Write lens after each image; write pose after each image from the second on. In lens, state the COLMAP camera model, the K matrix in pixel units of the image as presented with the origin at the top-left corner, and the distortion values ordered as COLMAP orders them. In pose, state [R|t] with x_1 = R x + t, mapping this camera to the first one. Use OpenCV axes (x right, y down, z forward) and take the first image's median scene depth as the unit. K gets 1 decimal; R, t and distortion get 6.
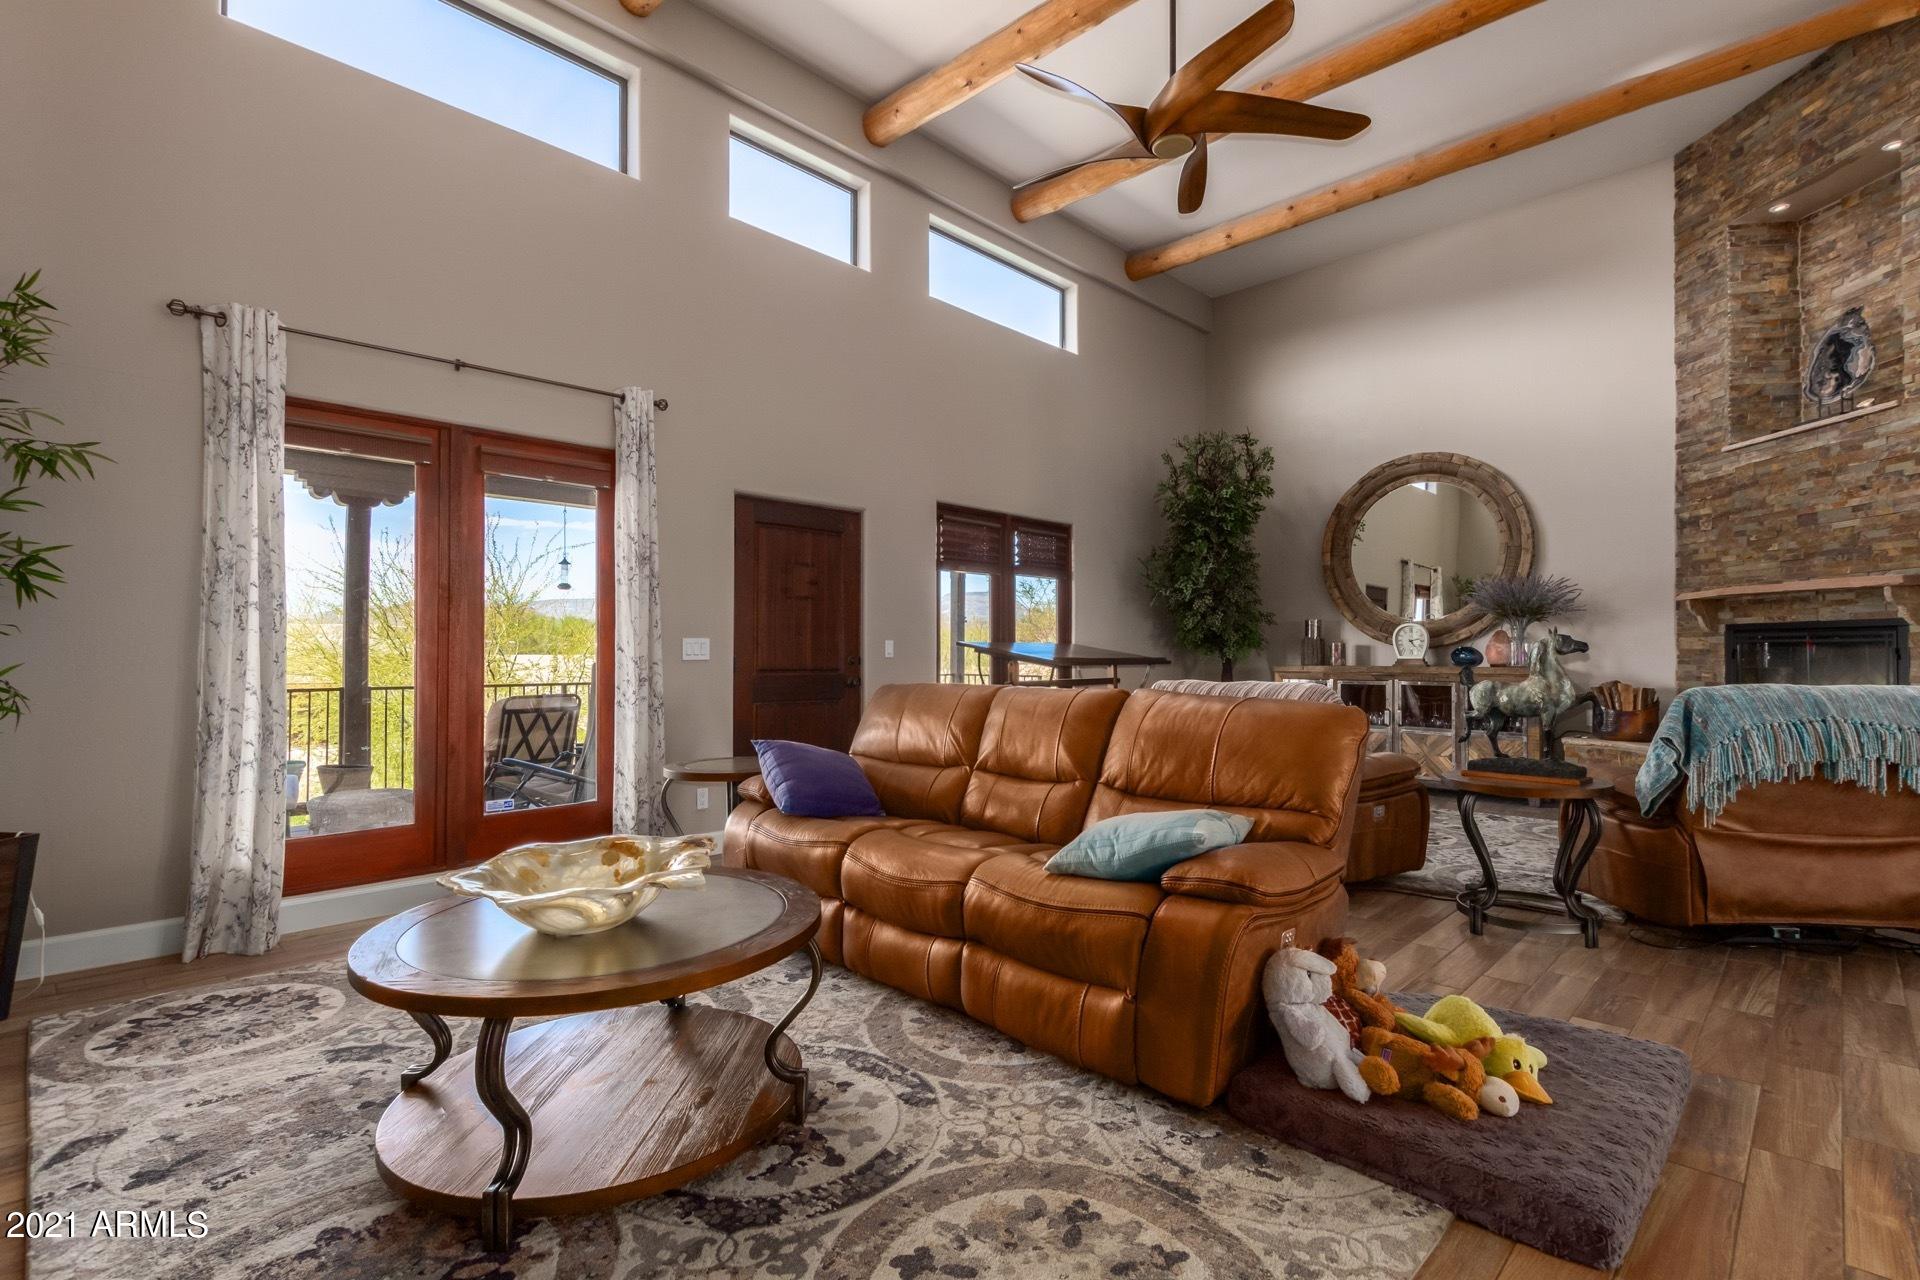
lens RADIAL K [[904.3, 0, 960.0], [0, 904.3, 640.0], [0, 0, 1]] dist [-0.002230, -0.000045]
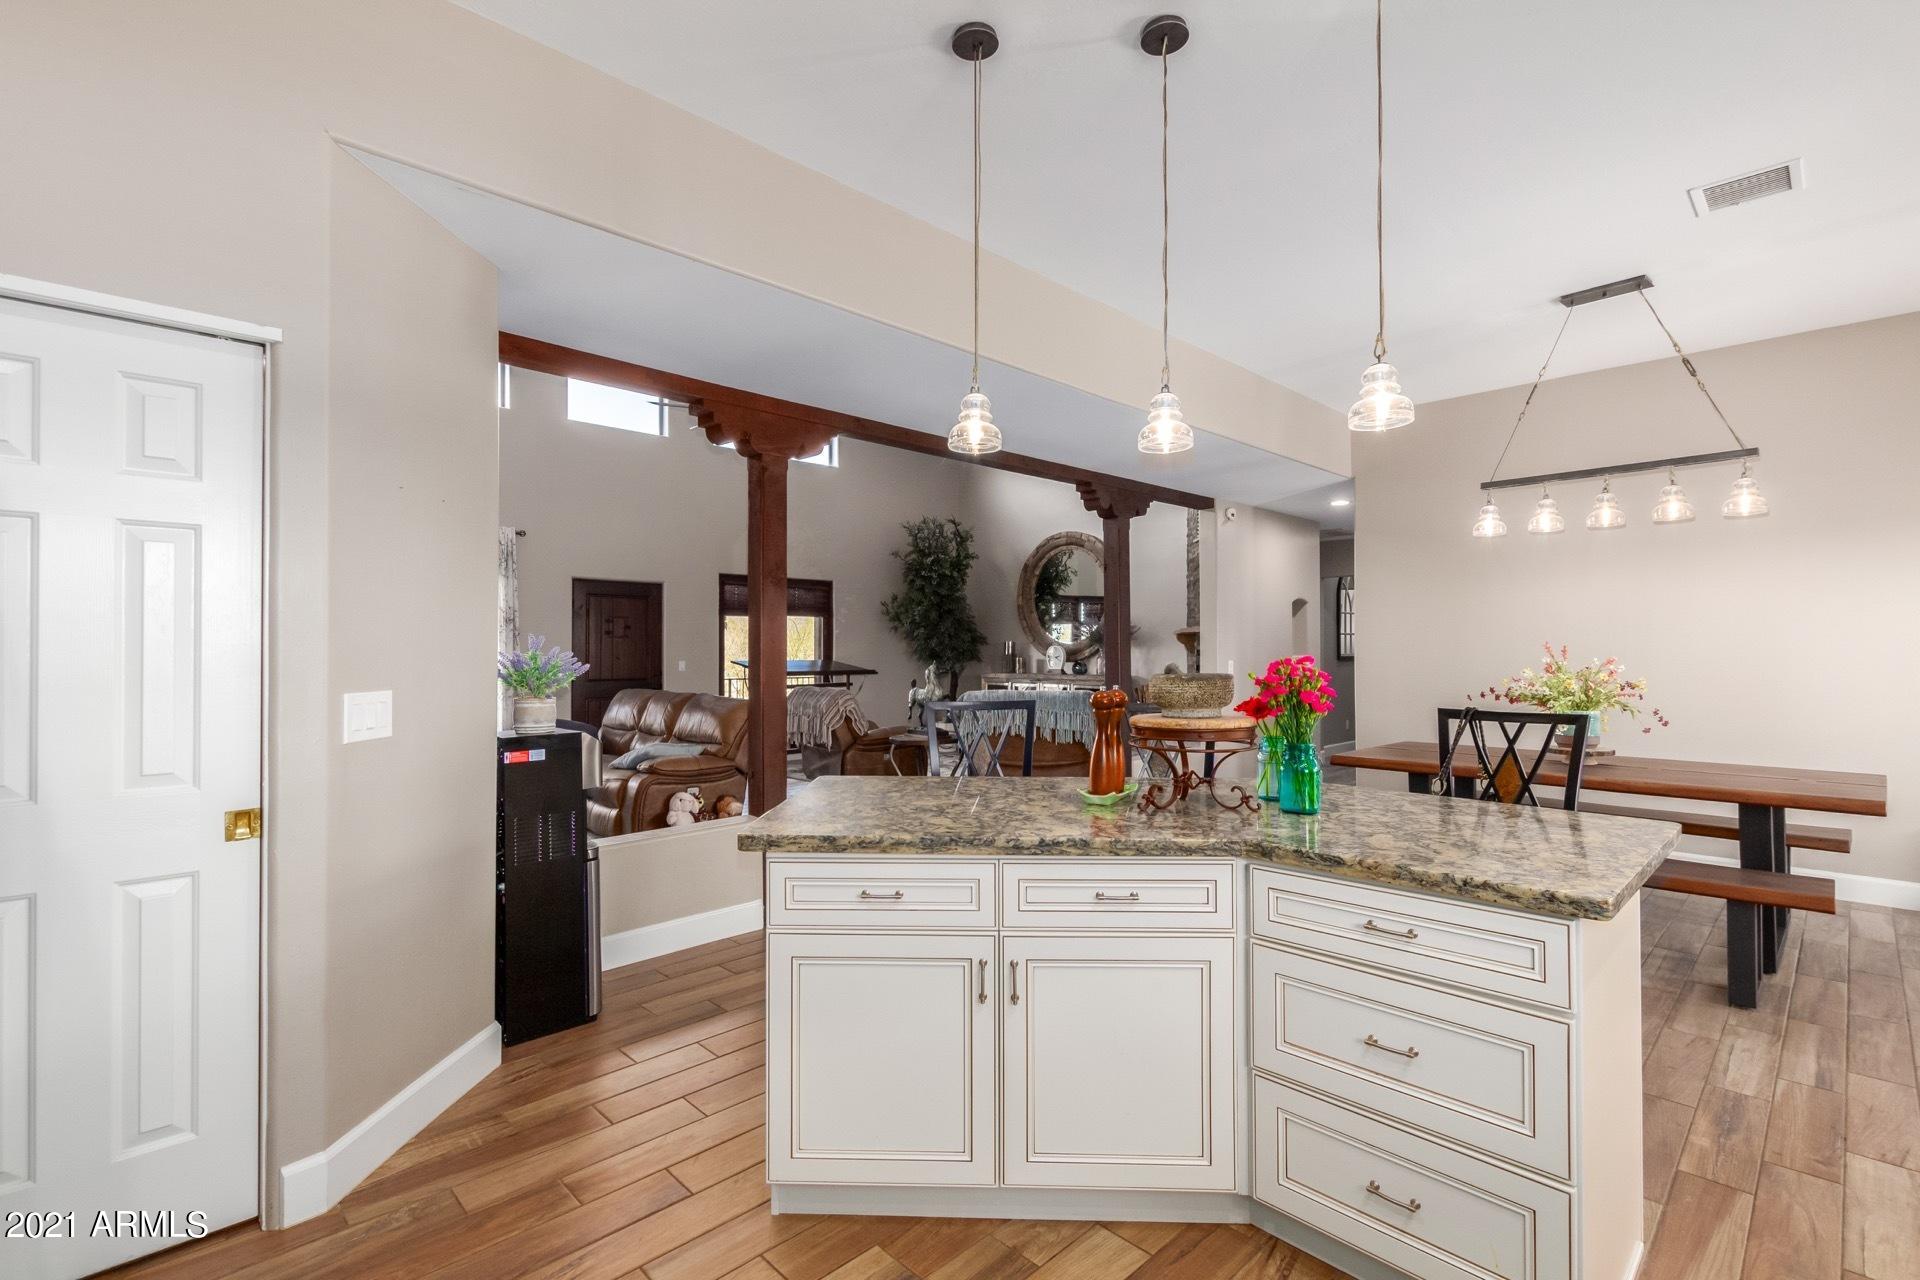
lens RADIAL K [[876.1, 0, 960.0], [0, 876.1, 640.0], [0, 0, 1]] dist [0.014419, 0.000088]
pose [[0.999732, -0.003773, -0.022834, 0.384356], [0.003848, 0.999987, 0.003256, -0.033971], [0.022822, -0.003343, 0.999734, -0.481416]]
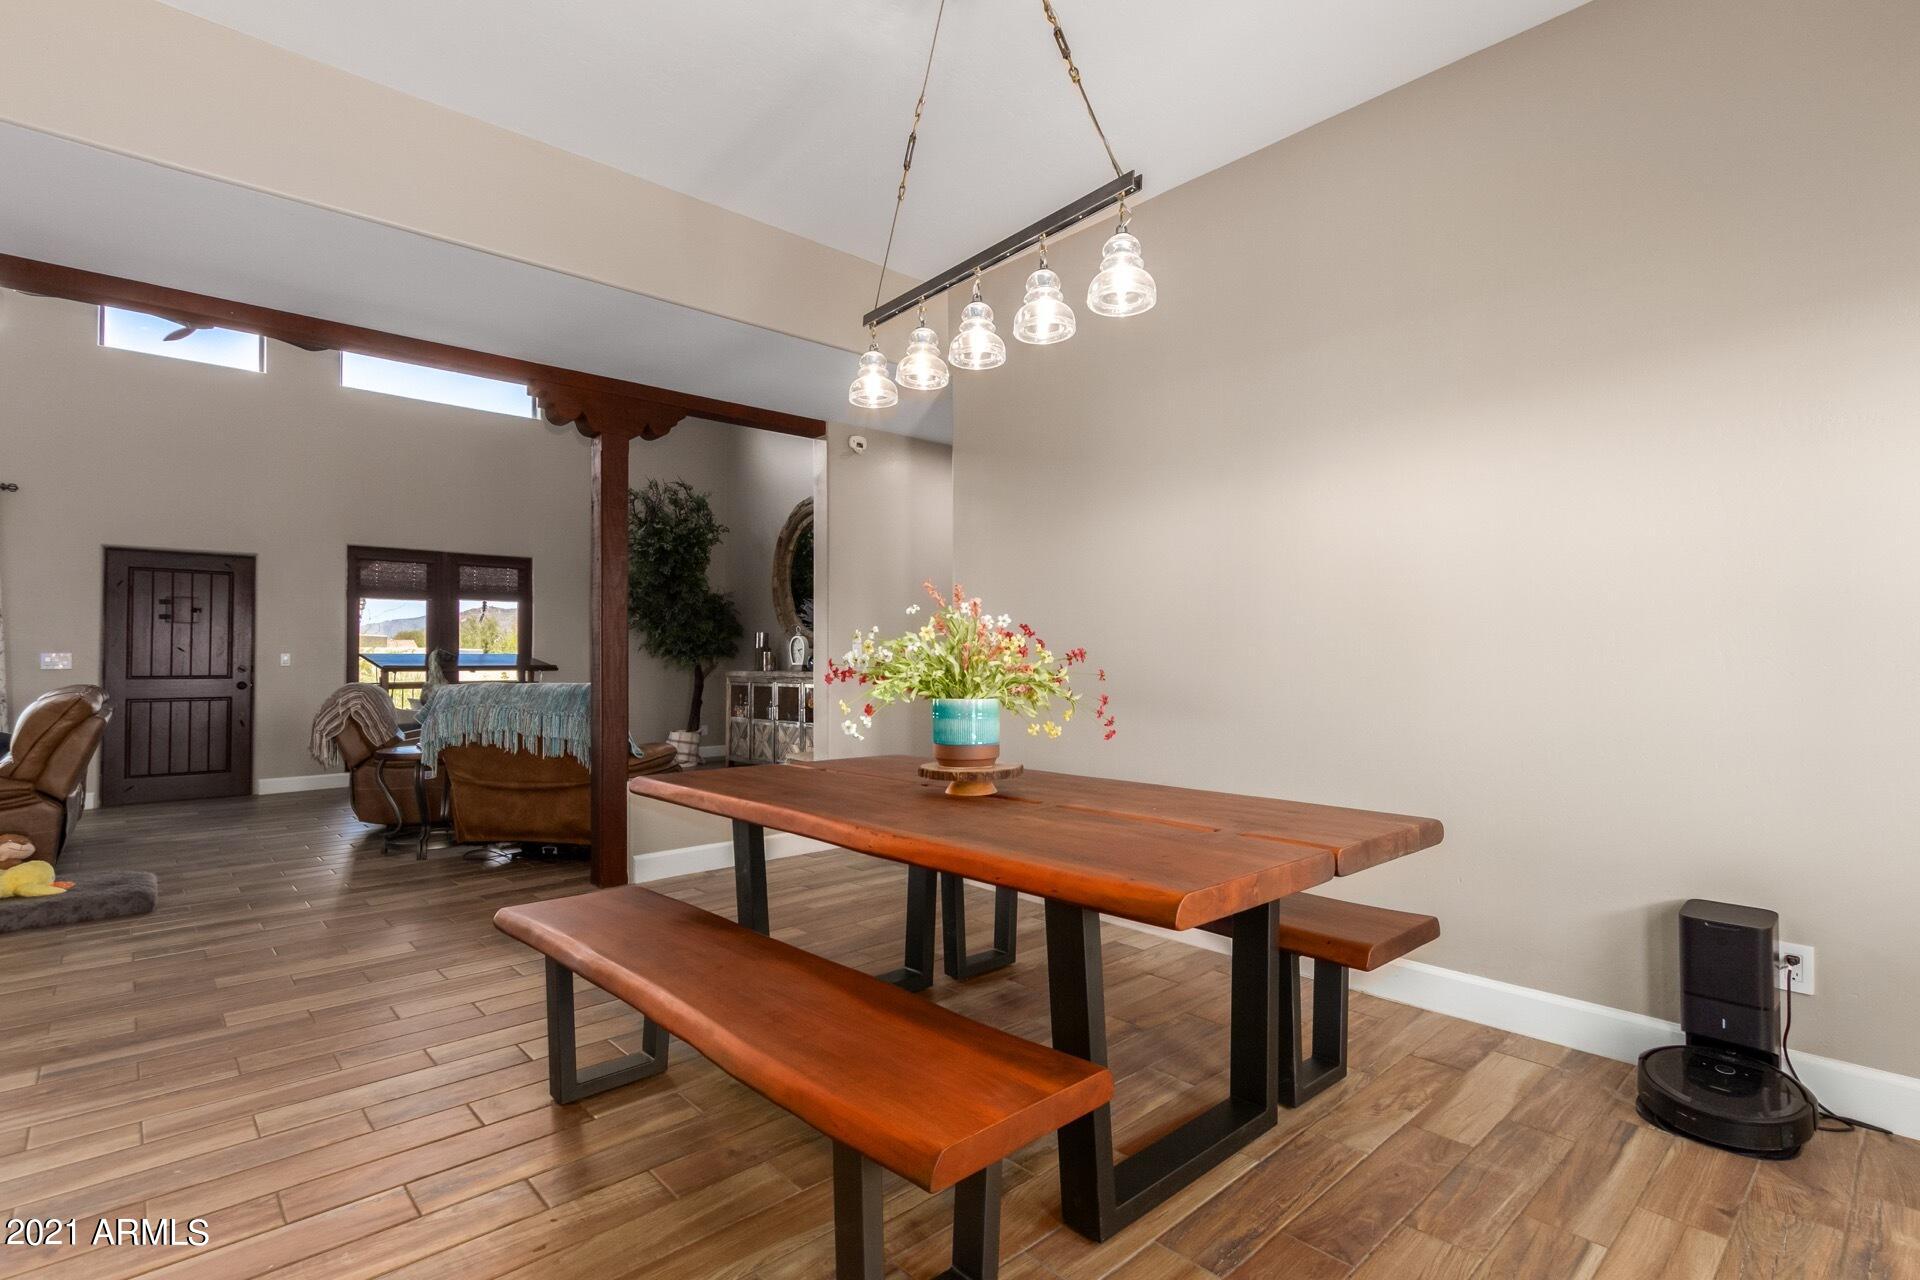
lens RADIAL K [[904.3, 0, 960.0], [0, 904.3, 640.0], [0, 0, 1]] dist [-0.002230, -0.000045]
pose [[0.997758, -0.005898, -0.066667, 0.824071], [0.005382, 0.999954, -0.007922, -0.001978], [0.066710, 0.007545, 0.997744, -0.206991]]
